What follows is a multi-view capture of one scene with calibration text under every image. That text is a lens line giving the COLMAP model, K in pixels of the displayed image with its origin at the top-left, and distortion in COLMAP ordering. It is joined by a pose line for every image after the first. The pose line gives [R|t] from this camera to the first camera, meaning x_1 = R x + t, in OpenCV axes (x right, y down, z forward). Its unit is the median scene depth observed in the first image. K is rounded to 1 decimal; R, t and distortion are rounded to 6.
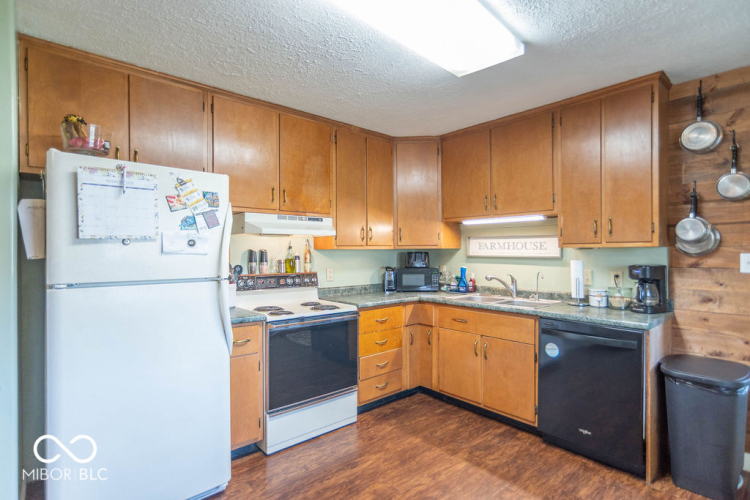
lens RADIAL K [[379.1, 0, 378.0], [0, 379.1, 252.1], [0, 0, 1]] dist [0.003903, 0.001519]
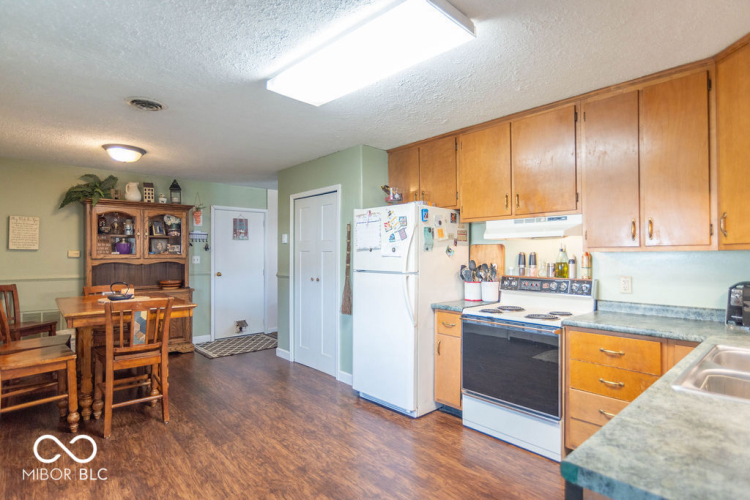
lens RADIAL K [[392.0, 0, 377.7], [0, 392.0, 253.4], [0, 0, 1]] dist [0.000266, 0.000336]
pose [[0.016433, -0.000399, -0.999865, 0.820623], [0.001934, 0.999998, -0.000368, -0.005617], [0.999863, -0.001928, 0.016433, 0.620249]]
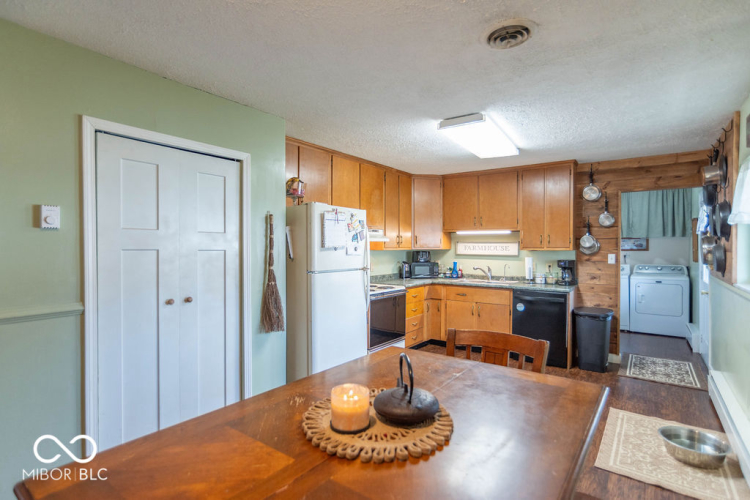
lens RADIAL K [[379.1, 0, 378.0], [0, 379.1, 252.1], [0, 0, 1]] dist [0.003903, 0.001519]
pose [[0.975167, 0.000637, 0.221471, -0.542265], [-0.003609, 0.999909, 0.013017, -0.022455], [-0.221442, -0.013493, 0.975080, -0.548083]]
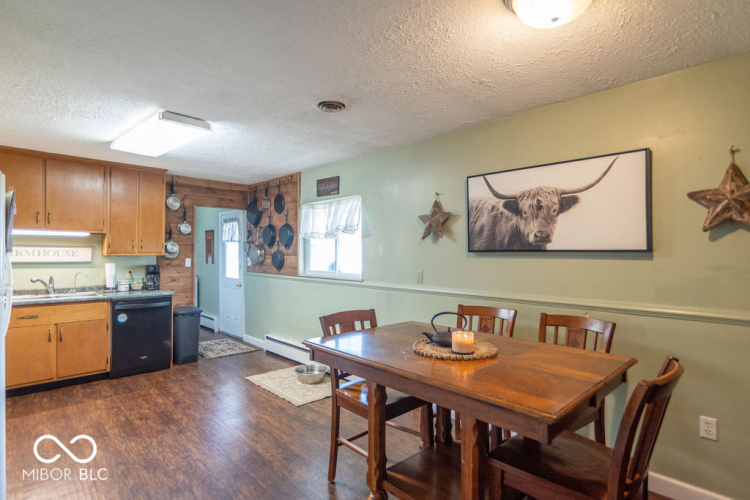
lens RADIAL K [[385.9, 0, 375.0], [0, 385.9, 250.0], [0, 0, 1]] dist [0.000035, 0.000061]
pose [[-0.047592, 0.009391, 0.998823, -1.137814], [-0.003306, 0.999949, -0.009559, -0.022197], [-0.998861, -0.003757, -0.047559, -0.013020]]
